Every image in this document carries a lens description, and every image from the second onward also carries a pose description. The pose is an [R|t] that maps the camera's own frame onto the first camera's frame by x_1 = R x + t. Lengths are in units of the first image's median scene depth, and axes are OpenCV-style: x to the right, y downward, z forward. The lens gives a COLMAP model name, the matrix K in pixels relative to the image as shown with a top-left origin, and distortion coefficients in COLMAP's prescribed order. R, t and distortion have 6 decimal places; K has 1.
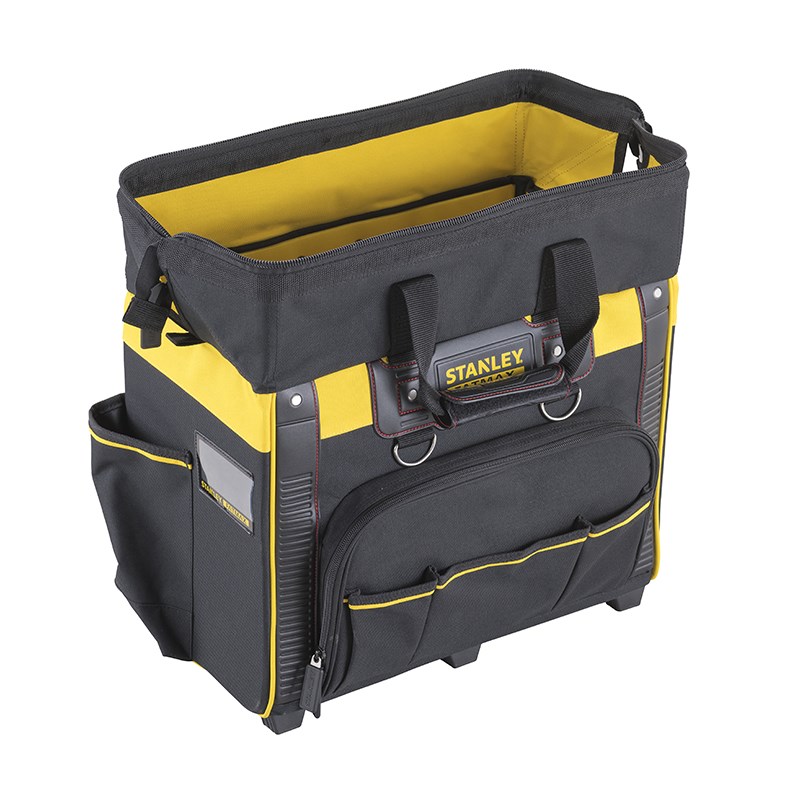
lens RADIAL K [[3174.2, 0, 400.0], [0, 3174.2, 400.0], [0, 0, 1]] dist [0.193269, -3.284936]
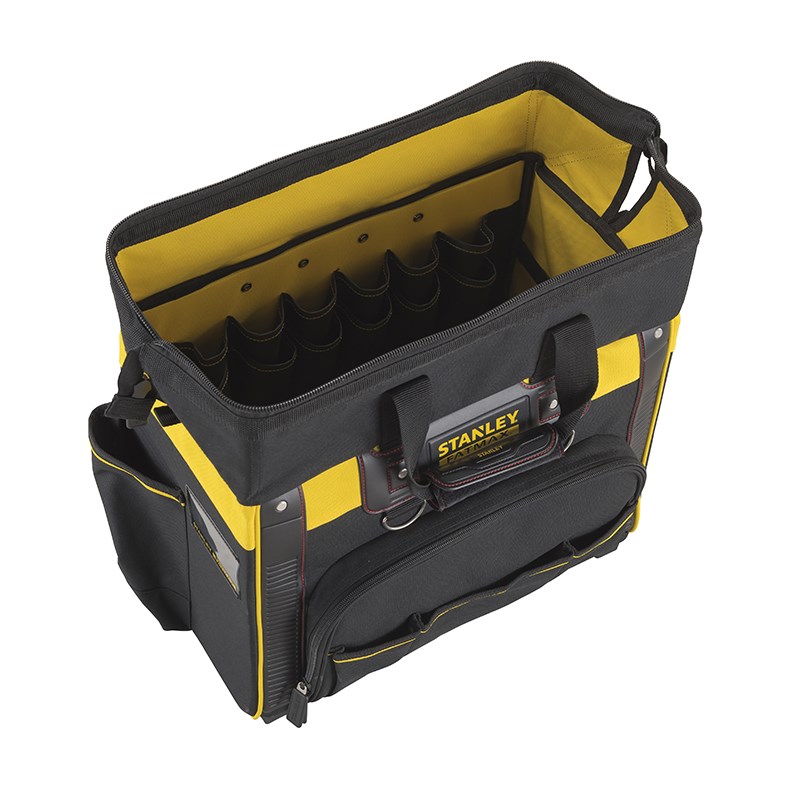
lens RADIAL K [[2009.2, 0, 400.0], [0, 2009.2, 400.0], [0, 0, 1]] dist [0.040755, 0.165239]
pose [[0.998766, 0.048025, -0.012634, 0.009623], [-0.040046, 0.929371, 0.366969, -0.249409], [0.029365, -0.366011, 0.930147, 0.420018]]
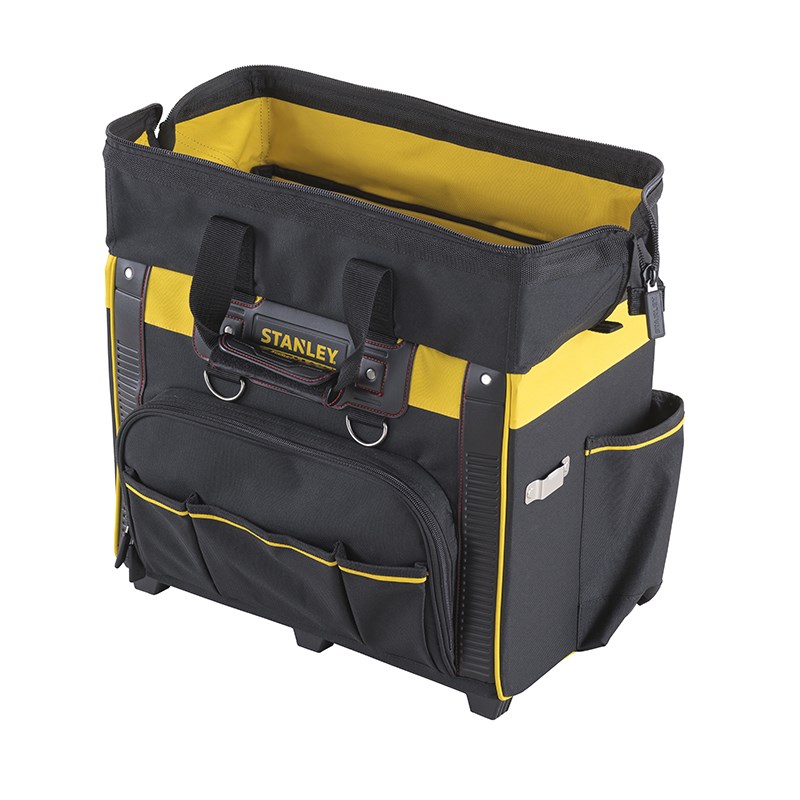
lens RADIAL K [[3174.2, 0, 400.0], [0, 3174.2, 400.0], [0, 0, 1]] dist [0.193269, -3.284936]
pose [[0.364441, 0.389139, -0.846022, 0.904164], [-0.439604, 0.872793, 0.212084, -0.225061], [0.820933, 0.294623, 0.489149, 0.535050]]
